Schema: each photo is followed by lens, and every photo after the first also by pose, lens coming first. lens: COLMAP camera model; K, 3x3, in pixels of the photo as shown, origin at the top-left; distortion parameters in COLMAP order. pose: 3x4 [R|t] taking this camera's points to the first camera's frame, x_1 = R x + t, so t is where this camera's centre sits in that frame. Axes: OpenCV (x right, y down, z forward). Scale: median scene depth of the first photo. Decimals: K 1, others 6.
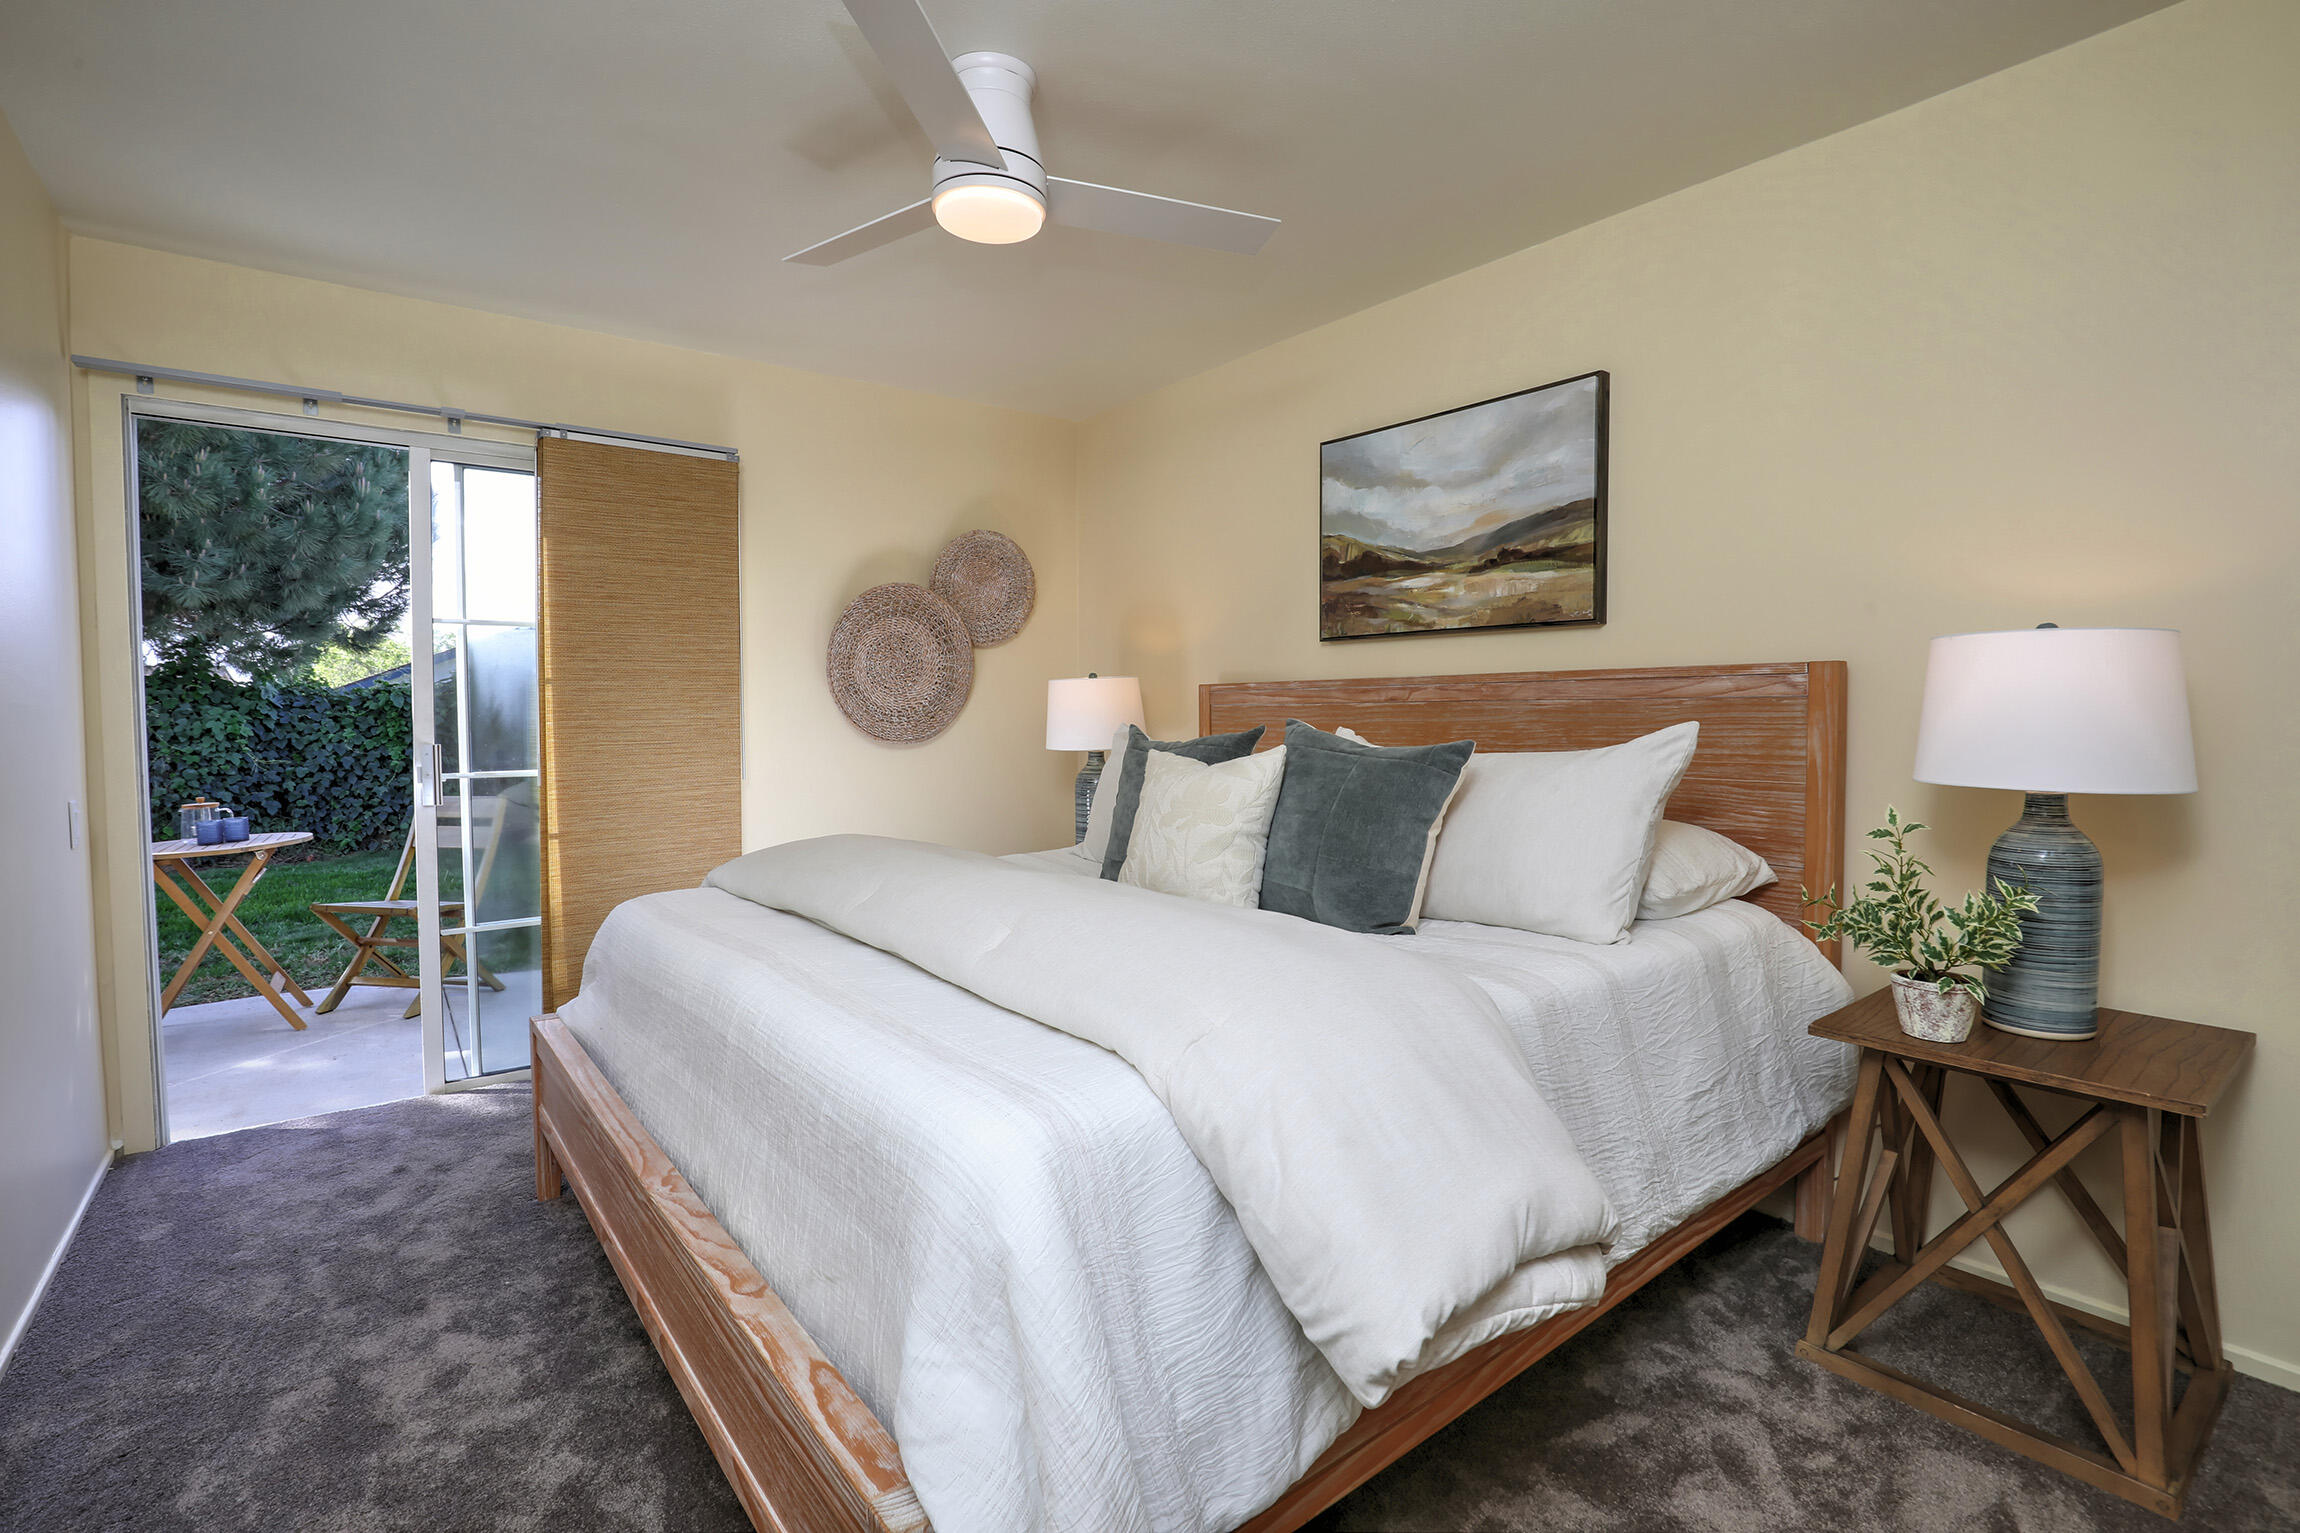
lens RADIAL K [[1024.2, 0, 1148.1], [0, 1024.2, 752.0], [0, 0, 1]] dist [-0.033398, -0.000035]
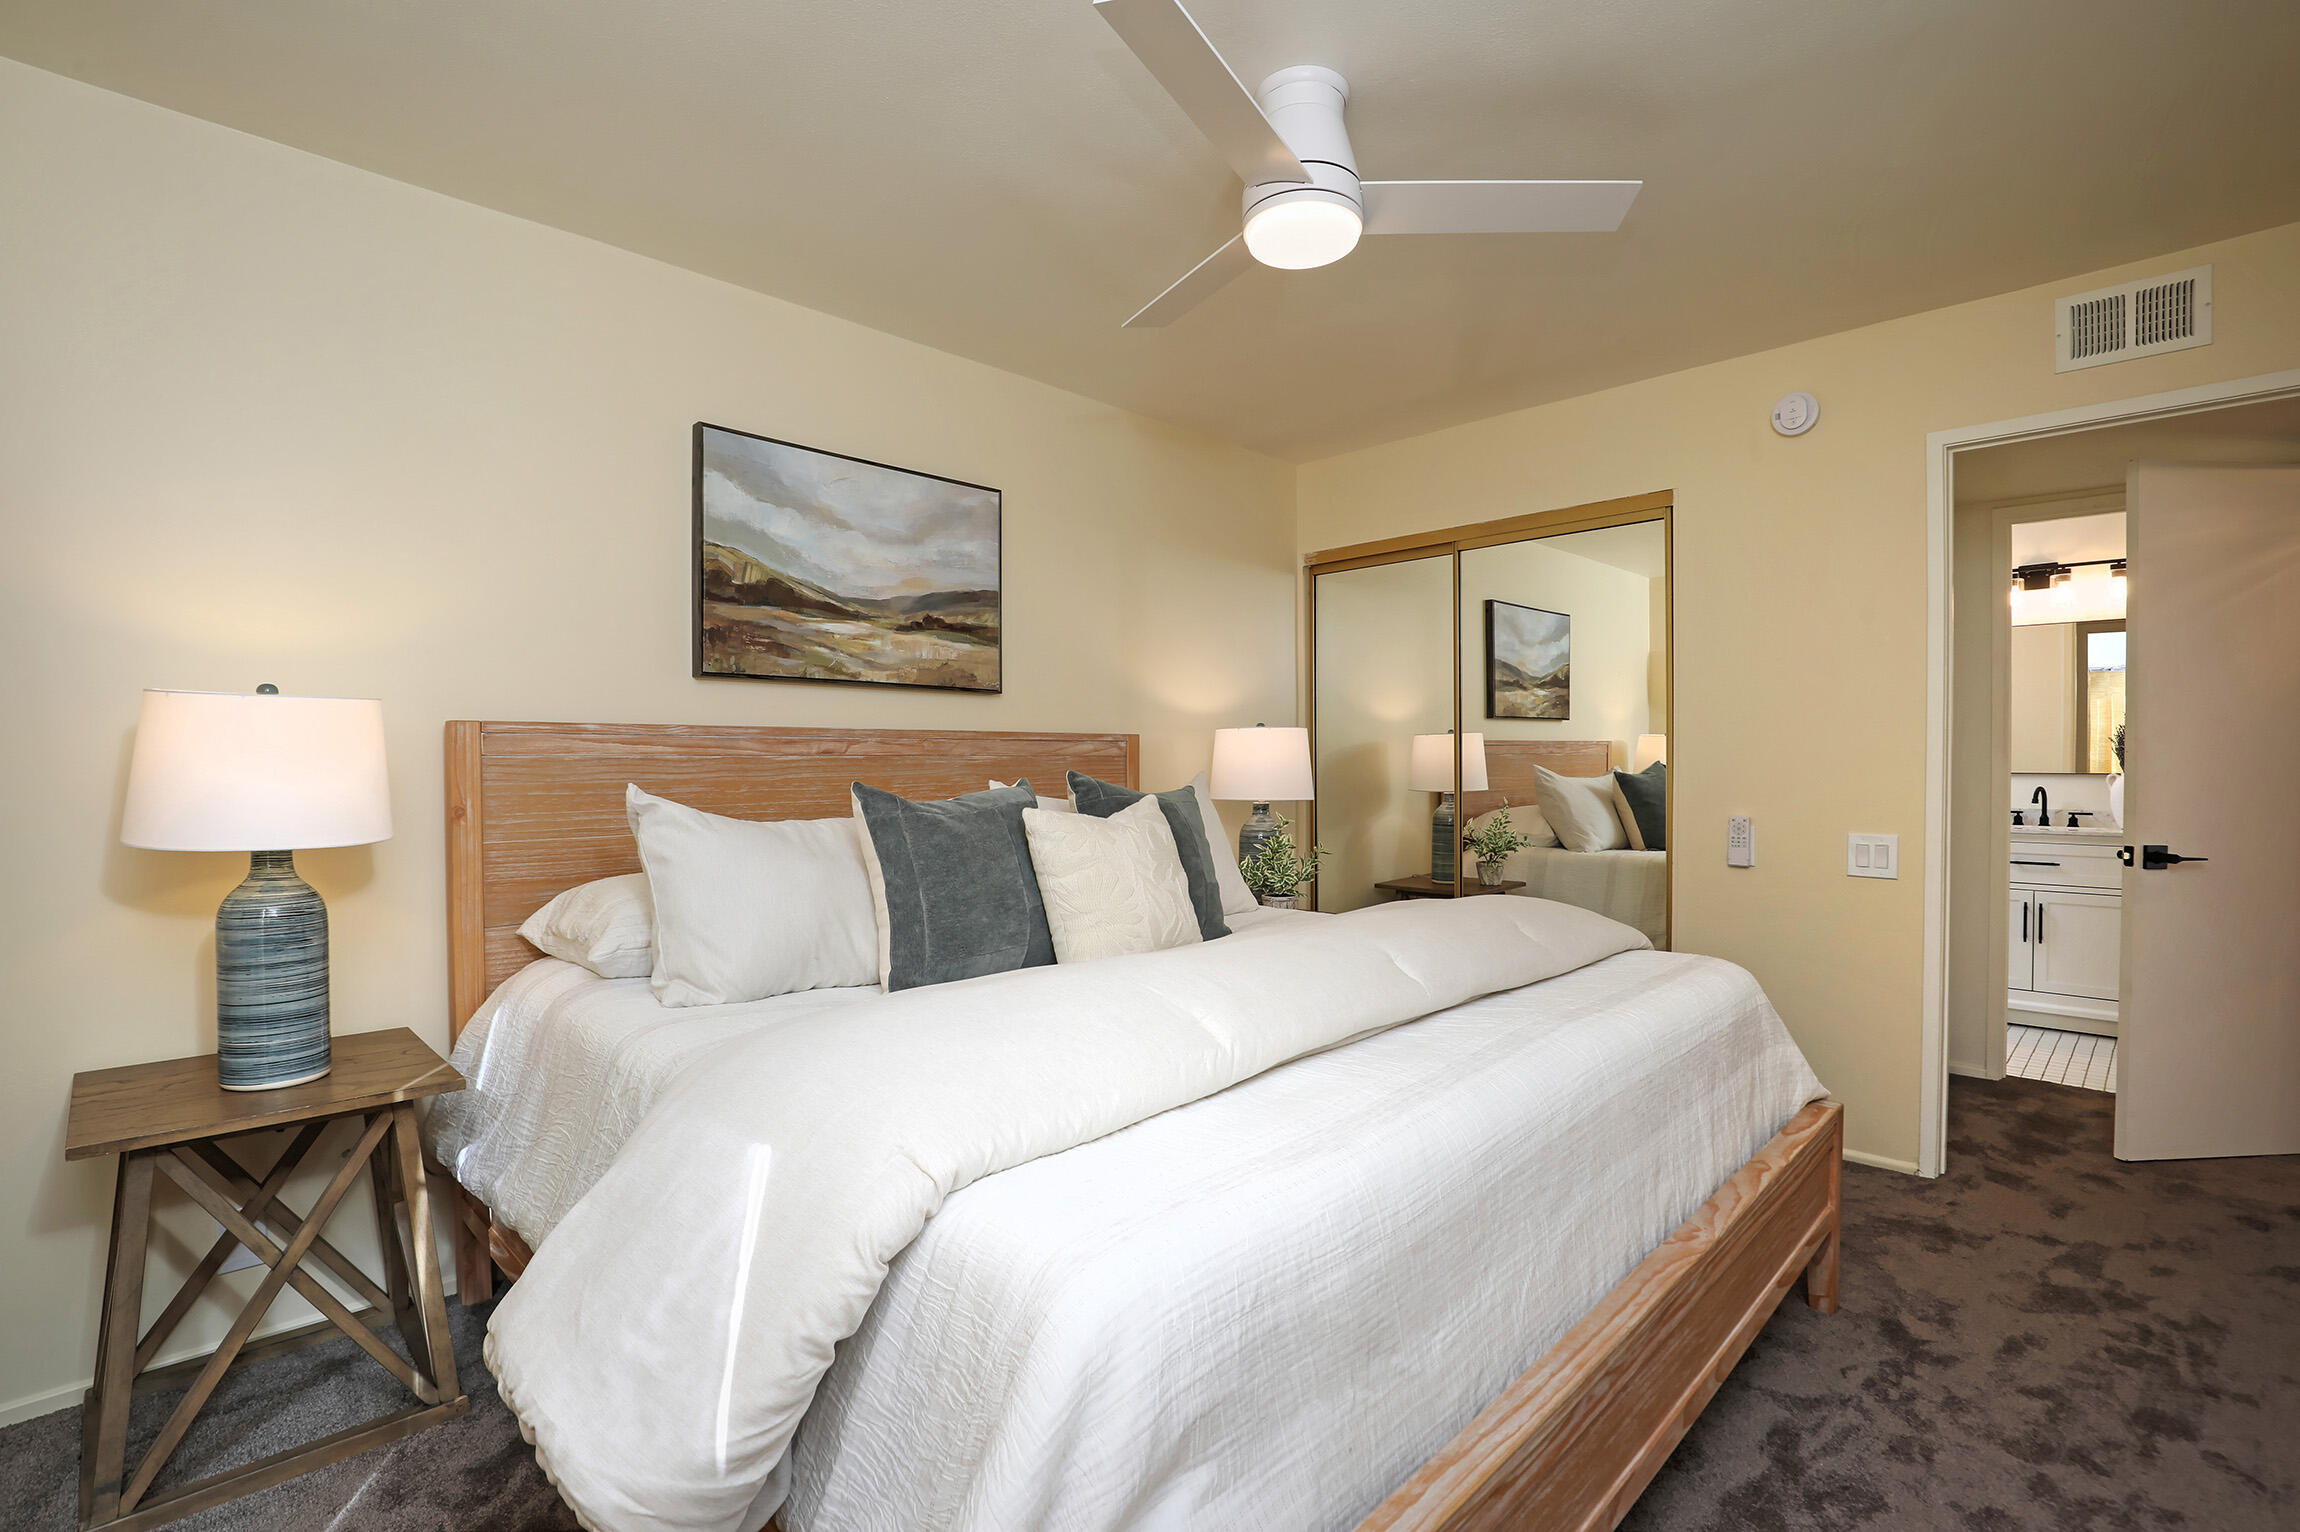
lens RADIAL K [[1045.6, 0, 1159.6], [0, 1045.6, 782.2], [0, 0, 1]] dist [-0.034059, 0.010140]
pose [[-0.111310, -0.014834, 0.993675, -0.701159], [0.040272, 0.999000, 0.019425, -0.030596], [-0.992969, 0.042179, -0.110602, 0.796727]]
